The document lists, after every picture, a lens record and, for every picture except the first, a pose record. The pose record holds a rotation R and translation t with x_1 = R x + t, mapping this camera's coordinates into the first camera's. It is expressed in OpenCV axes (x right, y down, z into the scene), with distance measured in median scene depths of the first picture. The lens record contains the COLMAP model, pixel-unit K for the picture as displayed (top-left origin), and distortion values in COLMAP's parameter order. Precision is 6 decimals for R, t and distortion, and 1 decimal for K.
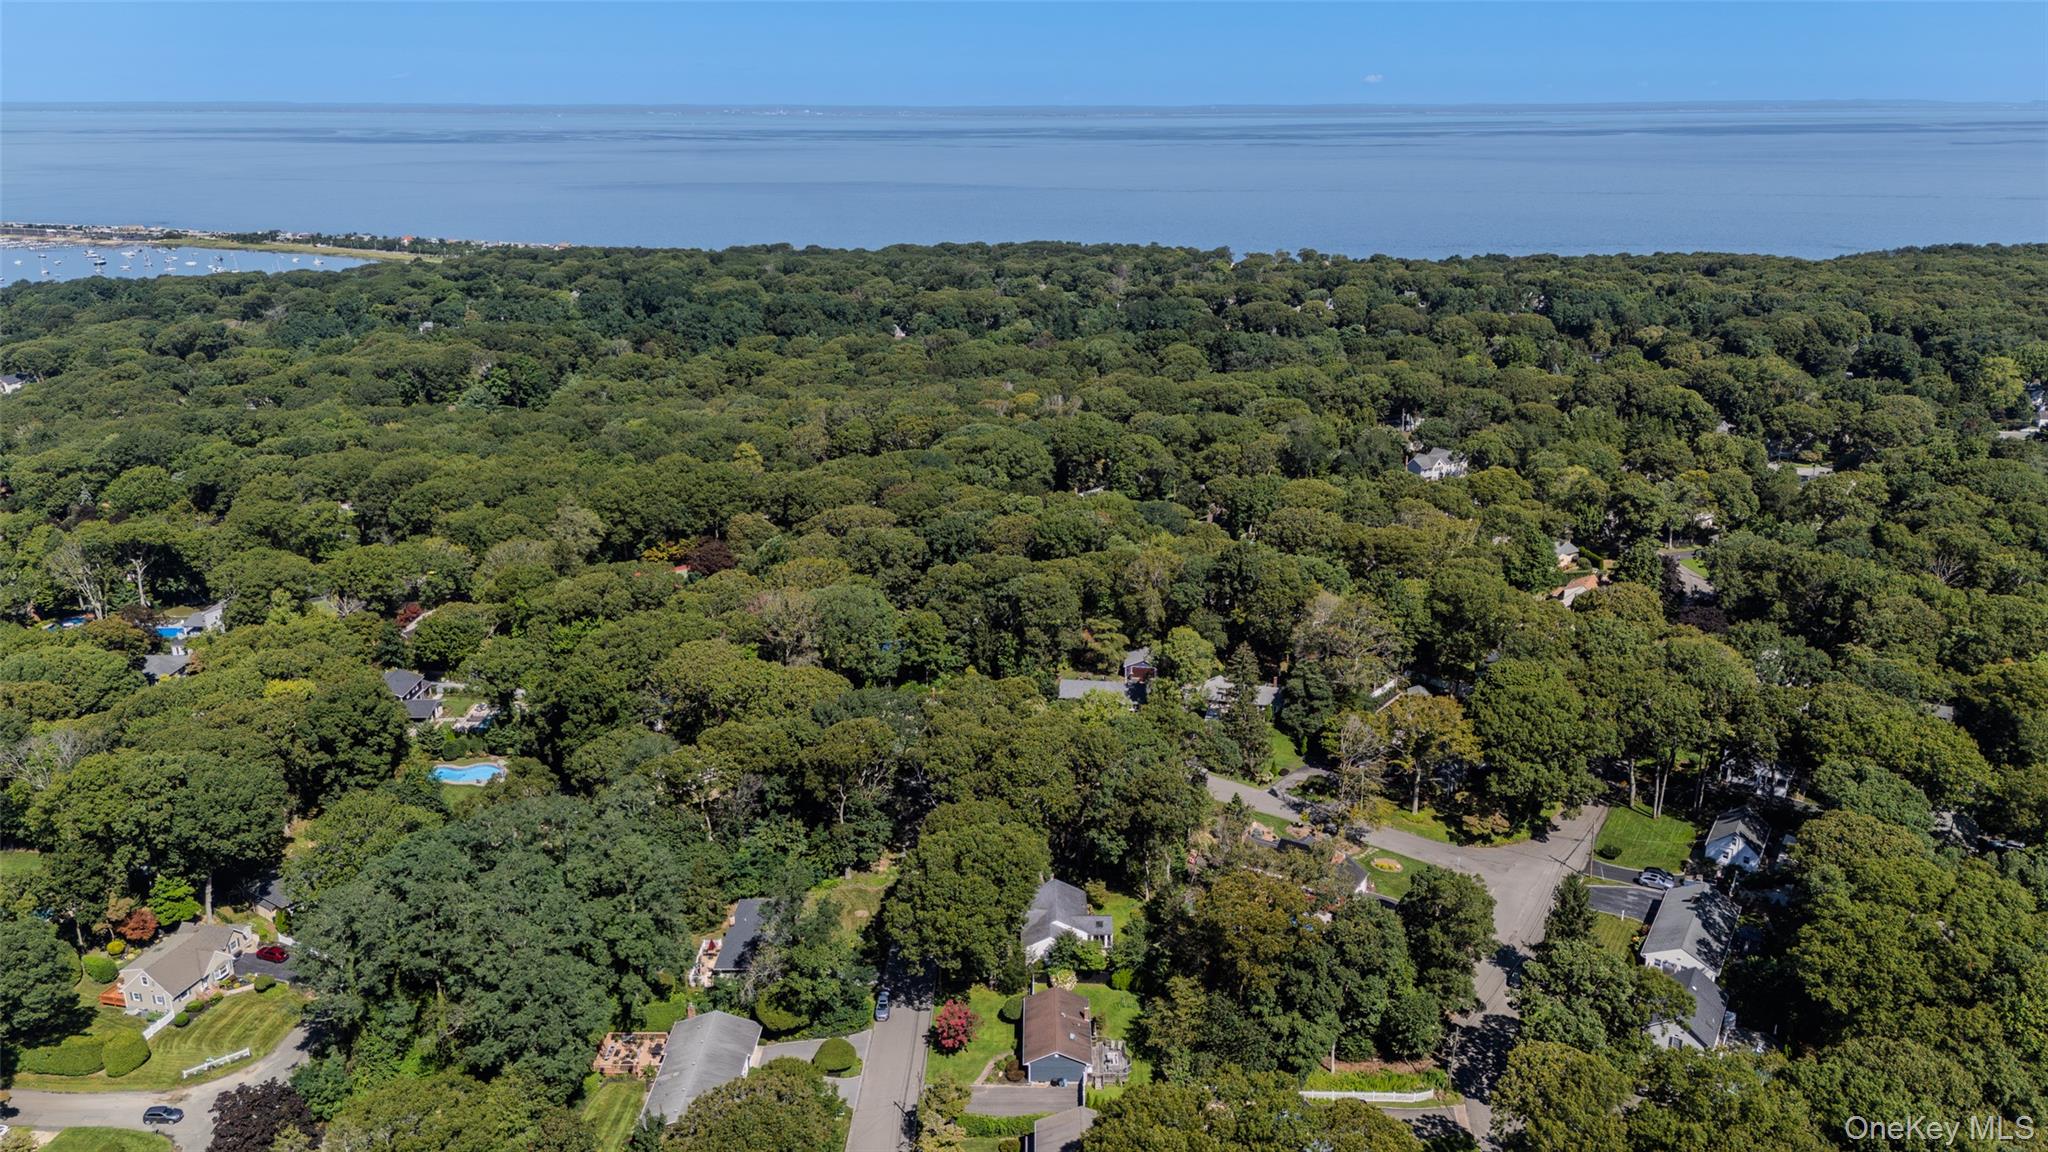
lens RADIAL K [[1485.7, 0, 1024.0], [0, 1485.7, 576.0], [0, 0, 1]] dist [0.091317, -0.102809]
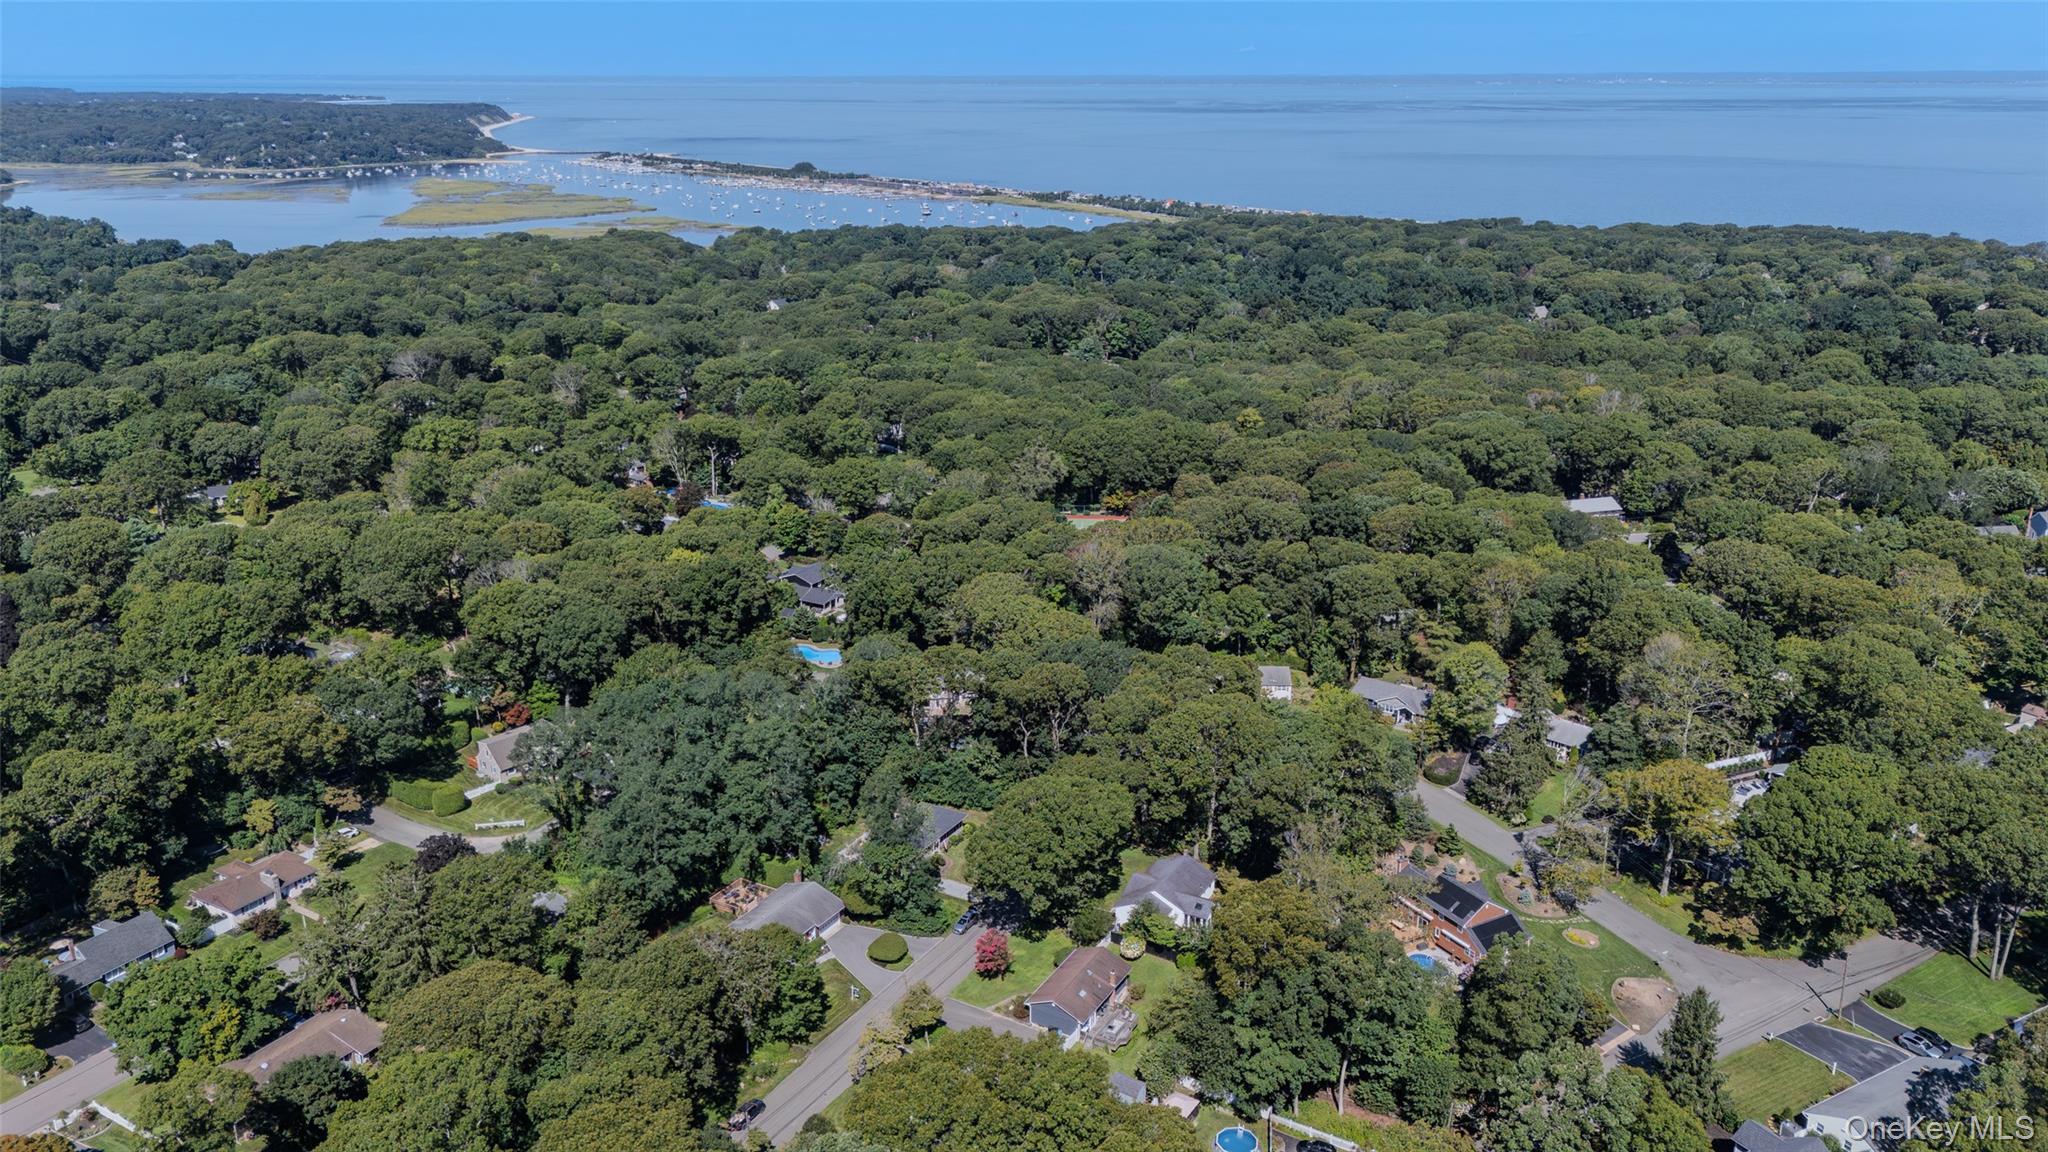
lens RADIAL K [[1485.7, 0, 1024.0], [0, 1485.7, 576.0], [0, 0, 1]] dist [0.091317, -0.102809]
pose [[0.873480, 0.156000, -0.461191, 0.253003], [-0.147420, 0.987553, 0.054836, -0.013774], [0.464004, 0.020091, 0.885605, 0.043769]]
